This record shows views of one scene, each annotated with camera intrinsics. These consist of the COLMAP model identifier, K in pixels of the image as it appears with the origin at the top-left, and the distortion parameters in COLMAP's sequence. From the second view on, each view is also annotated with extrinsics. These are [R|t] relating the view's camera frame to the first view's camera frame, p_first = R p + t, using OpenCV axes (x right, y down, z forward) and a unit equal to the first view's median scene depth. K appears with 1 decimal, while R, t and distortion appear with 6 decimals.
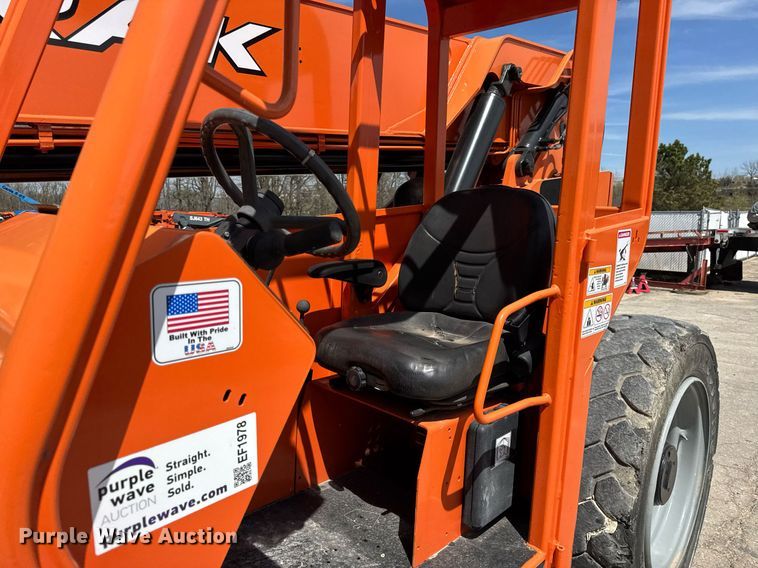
lens RADIAL K [[509.4, 0, 379.0], [0, 509.4, 284.0], [0, 0, 1]] dist [0.048676, -0.061828]
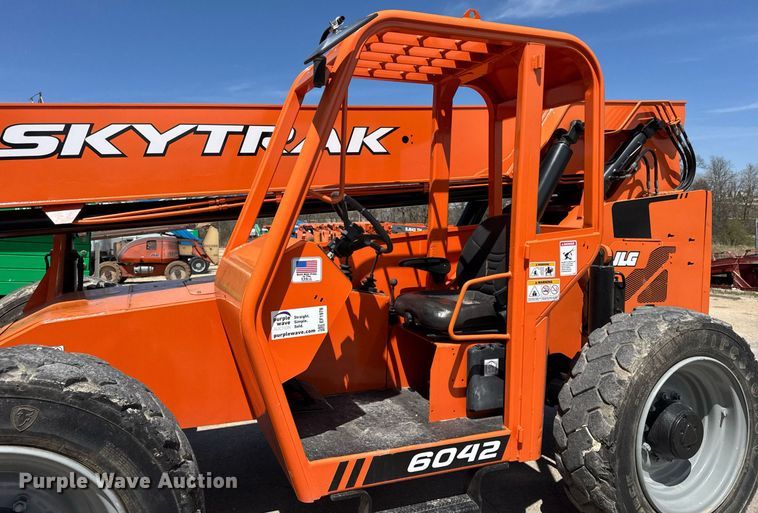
lens RADIAL K [[450.9, 0, 382.1], [0, 450.9, 235.7], [0, 0, 1]] dist [0.016913, -0.001123]
pose [[0.930051, -0.001333, -0.367428, 0.456649], [-0.040686, 0.993470, -0.106591, 0.058901], [0.365171, 0.114085, 0.923924, -0.581212]]
